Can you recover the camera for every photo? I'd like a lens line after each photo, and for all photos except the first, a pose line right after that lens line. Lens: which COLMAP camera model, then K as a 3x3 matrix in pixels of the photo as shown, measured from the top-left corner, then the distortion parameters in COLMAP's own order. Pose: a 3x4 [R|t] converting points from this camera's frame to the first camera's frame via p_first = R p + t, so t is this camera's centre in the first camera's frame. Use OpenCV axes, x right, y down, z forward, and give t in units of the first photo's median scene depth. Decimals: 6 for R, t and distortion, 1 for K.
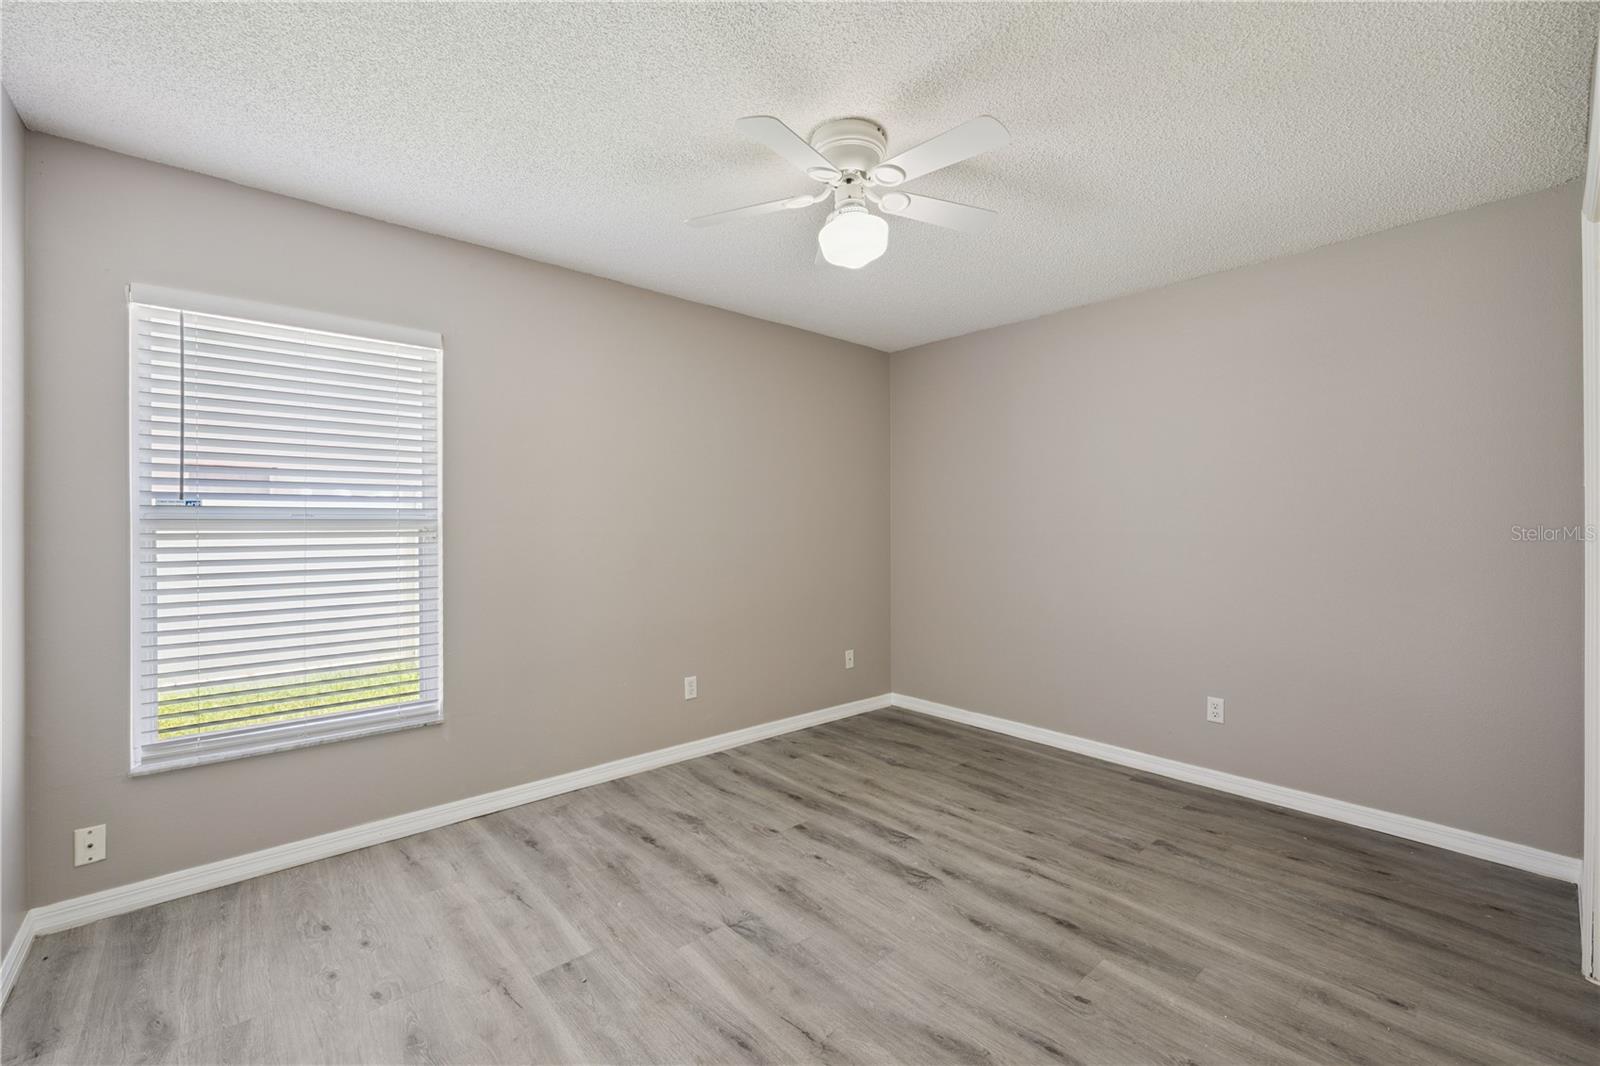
lens RADIAL K [[657.2, 0, 805.2], [0, 657.2, 528.9], [0, 0, 1]] dist [-0.001480, 0.000026]
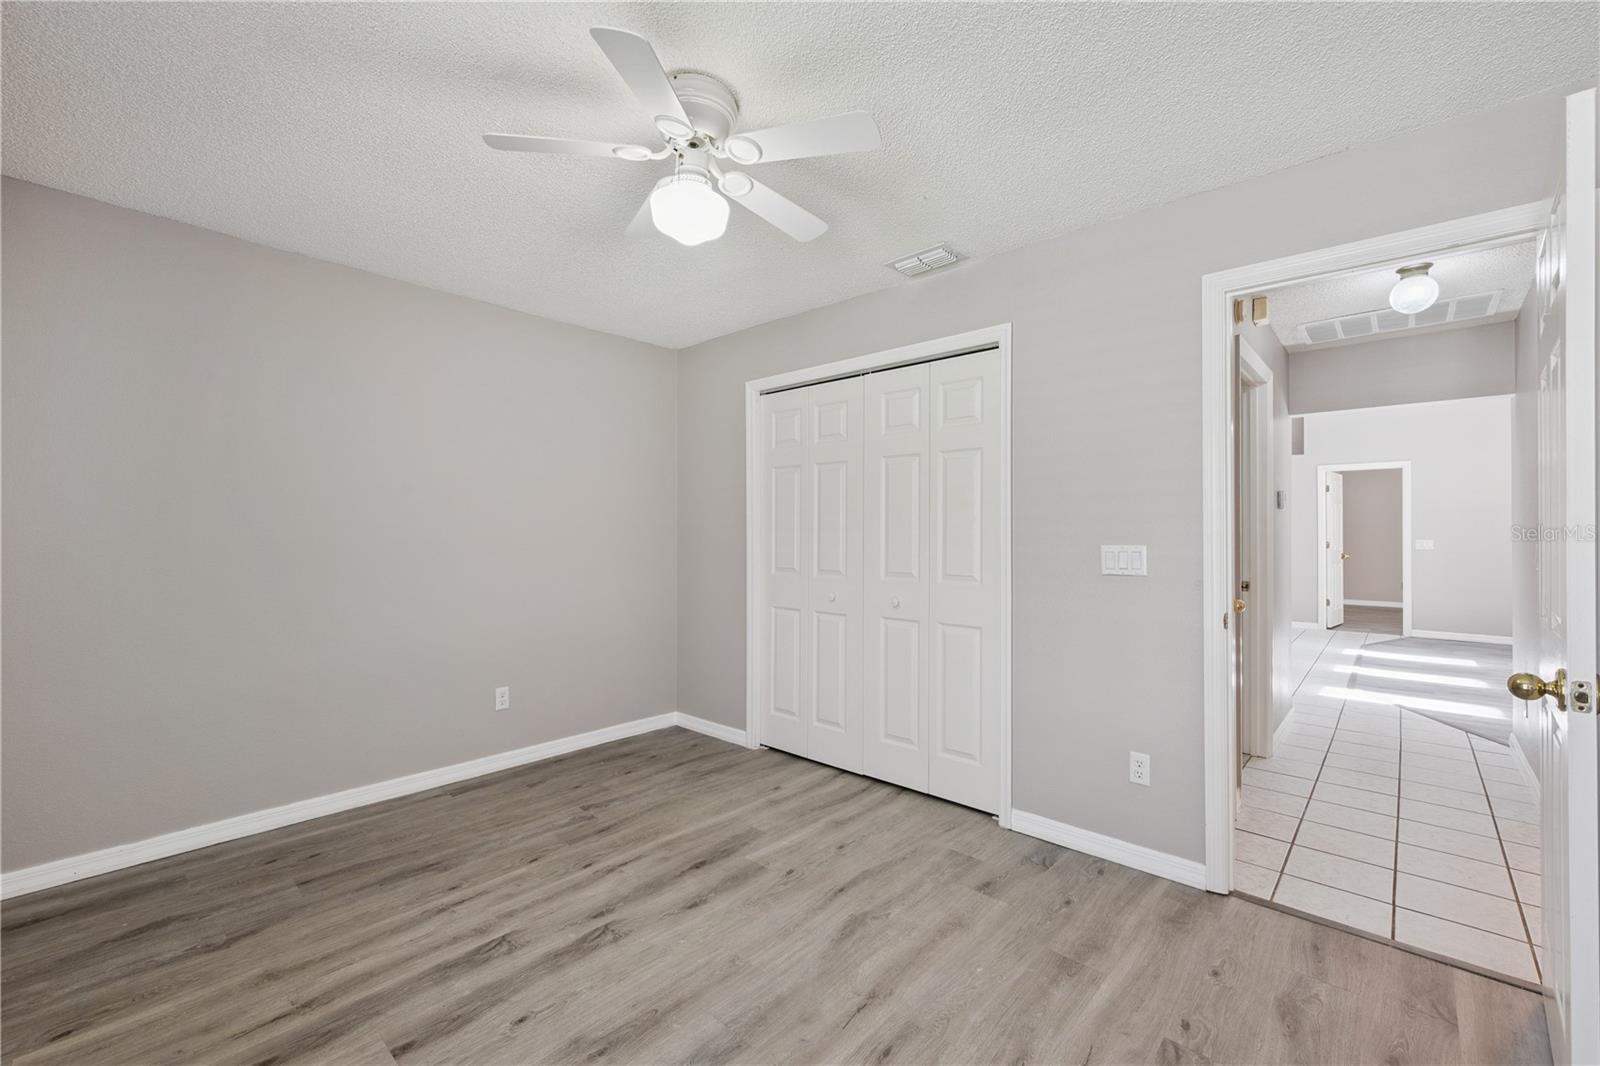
lens RADIAL K [[657.2, 0, 805.2], [0, 657.2, 528.9], [0, 0, 1]] dist [-0.001480, 0.000026]
pose [[-0.094293, 0.007650, 0.995515, -0.620548], [0.002634, 0.999969, -0.007435, -0.000284], [-0.995541, 0.001921, -0.094310, 0.698551]]
